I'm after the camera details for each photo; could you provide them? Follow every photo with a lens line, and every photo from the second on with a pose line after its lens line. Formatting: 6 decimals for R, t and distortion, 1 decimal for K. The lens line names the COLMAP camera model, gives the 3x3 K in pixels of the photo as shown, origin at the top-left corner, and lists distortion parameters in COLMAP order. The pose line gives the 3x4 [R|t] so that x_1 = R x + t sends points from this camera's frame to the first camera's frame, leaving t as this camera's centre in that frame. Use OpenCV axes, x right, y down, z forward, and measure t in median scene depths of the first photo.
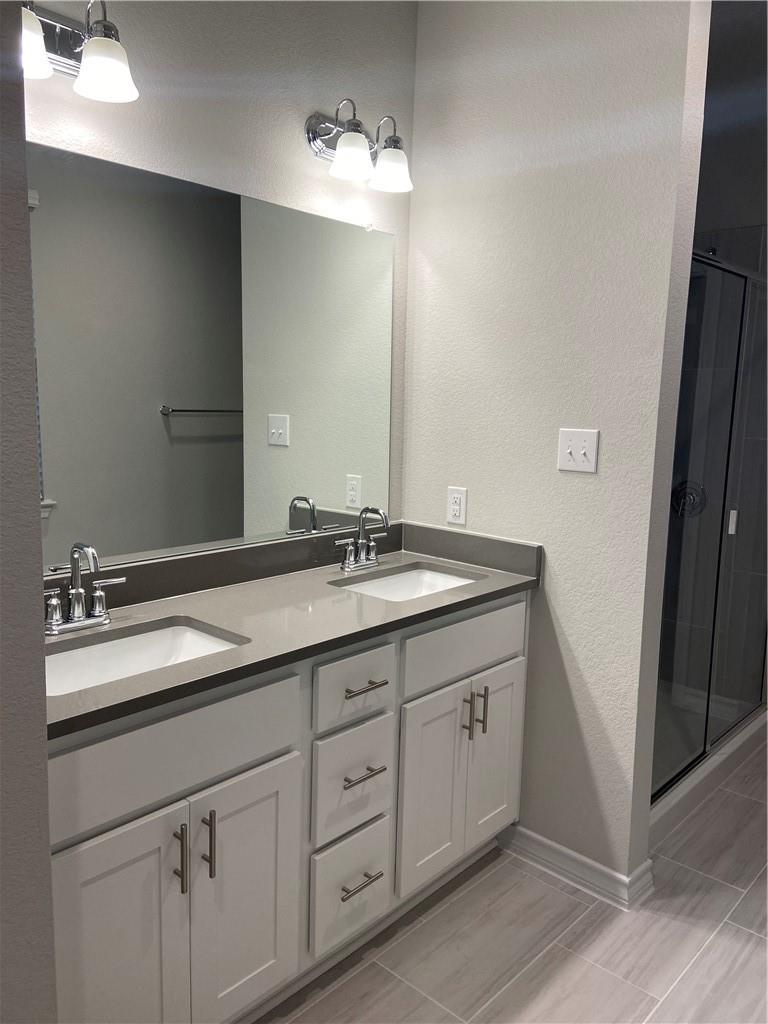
lens RADIAL K [[776.0, 0, 382.8], [0, 776.0, 505.3], [0, 0, 1]] dist [0.155752, -0.195540]
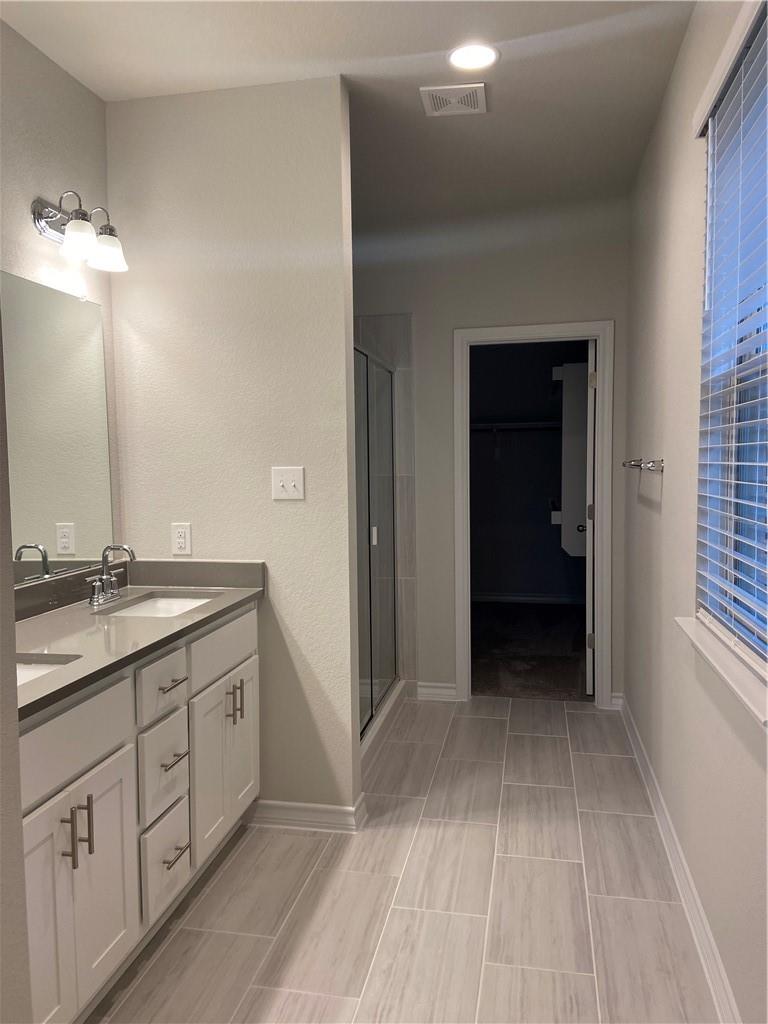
lens RADIAL K [[776.0, 0, 382.8], [0, 776.0, 505.3], [0, 0, 1]] dist [0.155752, -0.195540]
pose [[0.856484, -0.066534, 0.511868, -0.278400], [0.104757, 0.993426, -0.046157, 0.041453], [-0.505432, 0.093154, 0.857823, -0.174955]]
